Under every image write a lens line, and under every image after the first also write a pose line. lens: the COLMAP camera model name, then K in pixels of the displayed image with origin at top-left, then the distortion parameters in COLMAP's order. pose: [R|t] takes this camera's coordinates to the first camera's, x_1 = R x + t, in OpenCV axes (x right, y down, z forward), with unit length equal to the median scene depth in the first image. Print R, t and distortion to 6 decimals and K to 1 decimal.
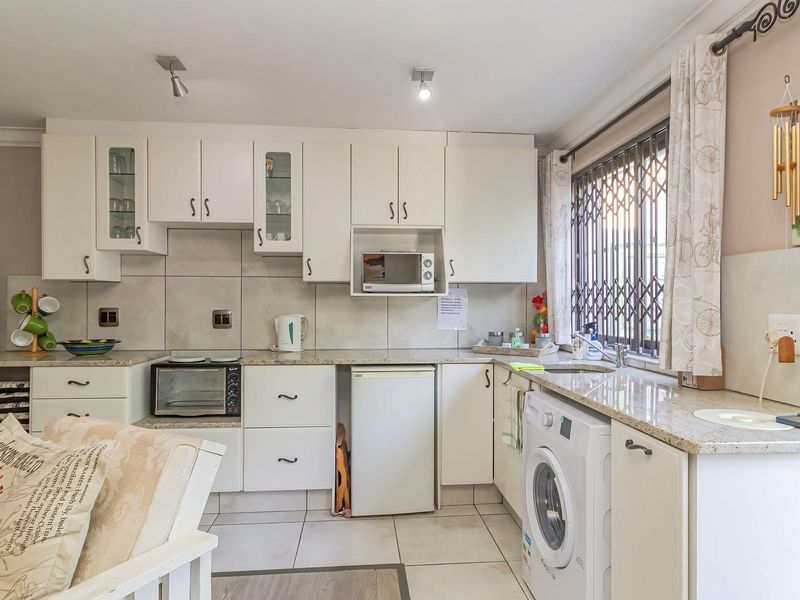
lens RADIAL K [[488.7, 0, 399.6], [0, 488.7, 301.3], [0, 0, 1]] dist [0.000985, -0.000970]
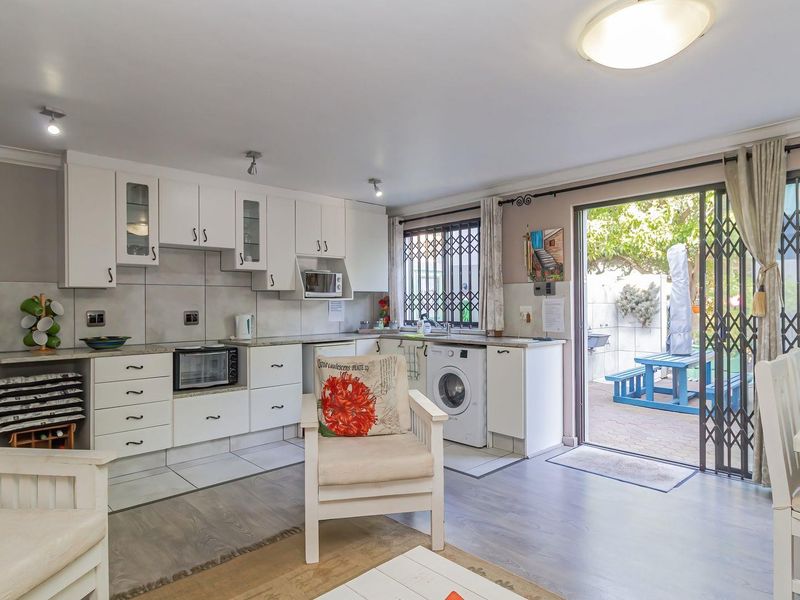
lens RADIAL K [[488.7, 0, 400.4], [0, 488.7, 304.1], [0, 0, 1]] dist [0.000985, -0.000970]
pose [[0.783908, -0.007674, 0.620830, -0.811736], [0.007830, 0.999966, 0.002474, 0.000707], [-0.620828, 0.002922, 0.783941, -0.410235]]
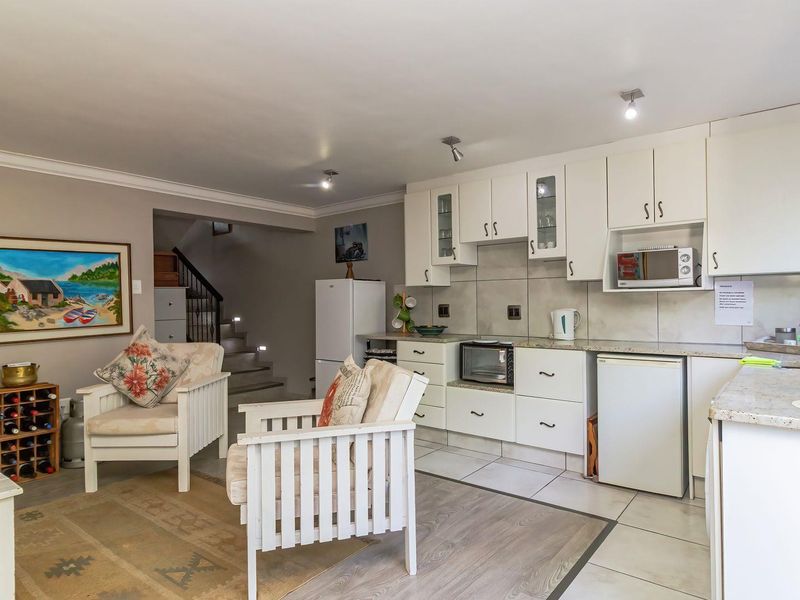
lens RADIAL K [[488.7, 0, 400.3], [0, 488.7, 300.5], [0, 0, 1]] dist [0.000985, -0.000970]
pose [[0.721414, -0.012840, -0.692385, 0.342366], [0.013532, 0.999899, -0.004444, 0.007544], [0.692372, -0.006164, 0.721515, -0.148591]]
